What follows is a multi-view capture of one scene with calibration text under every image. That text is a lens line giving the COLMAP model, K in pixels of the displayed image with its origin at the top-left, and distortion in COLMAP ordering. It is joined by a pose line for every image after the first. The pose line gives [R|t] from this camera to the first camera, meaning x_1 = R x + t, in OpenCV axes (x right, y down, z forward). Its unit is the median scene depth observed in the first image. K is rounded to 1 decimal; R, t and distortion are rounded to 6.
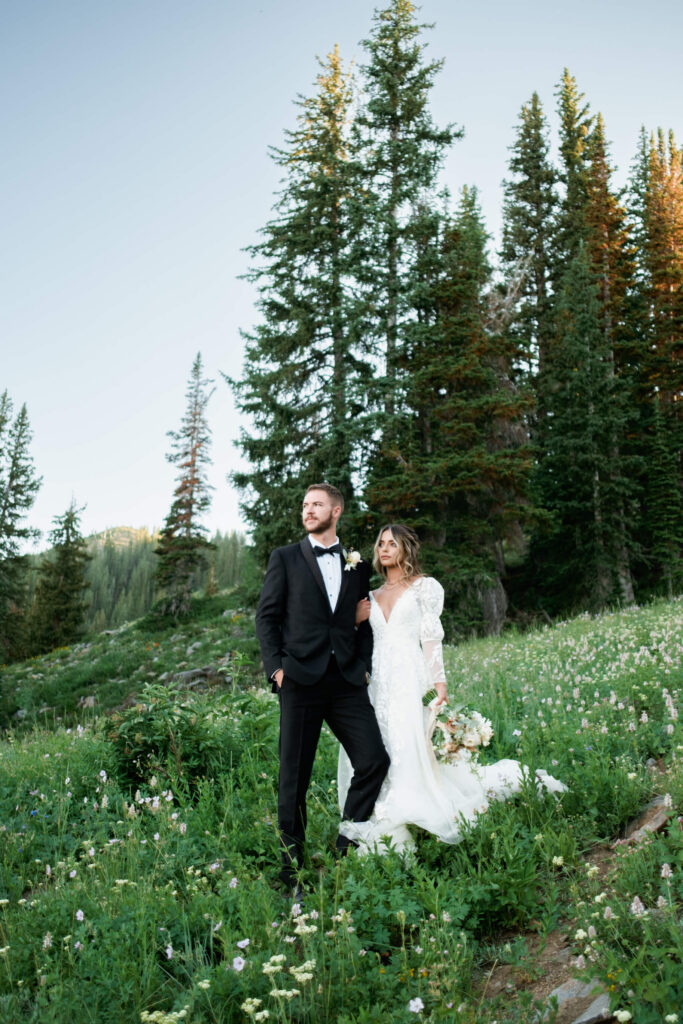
lens RADIAL K [[1101.4, 0, 341.5], [0, 1101.4, 512.0], [0, 0, 1]] dist [-0.080487, 0.022674]
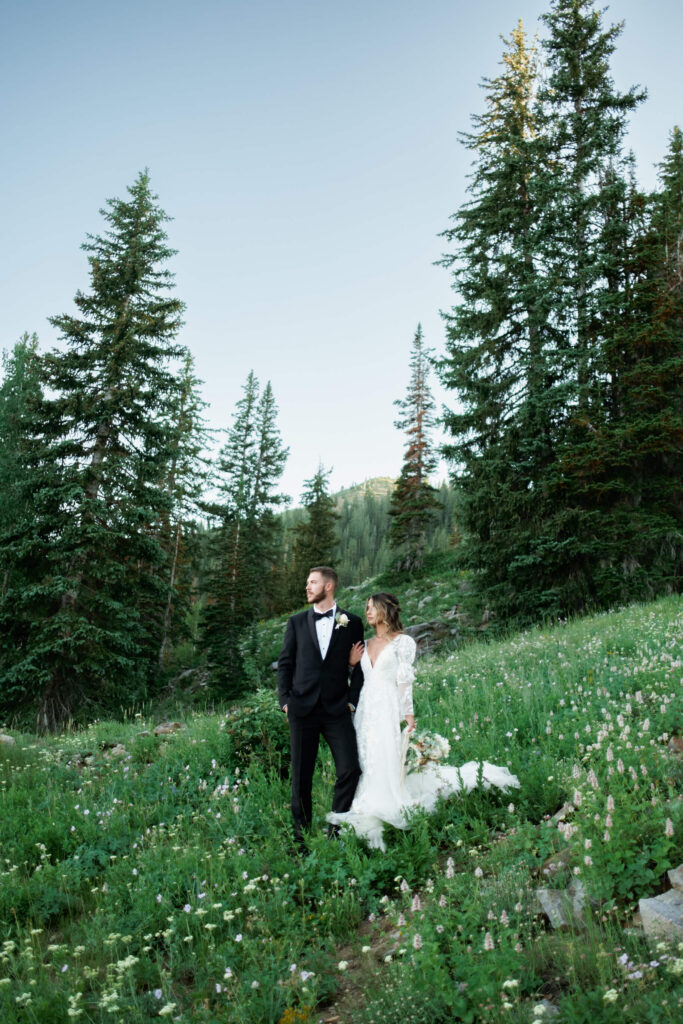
lens RADIAL K [[1101.4, 0, 341.5], [0, 1101.4, 512.0], [0, 0, 1]] dist [-0.080487, 0.022674]
pose [[0.963708, -0.046981, -0.262793, 0.084301], [0.064939, 0.996080, 0.060068, -0.039481], [0.258941, -0.074954, 0.962980, -0.072475]]
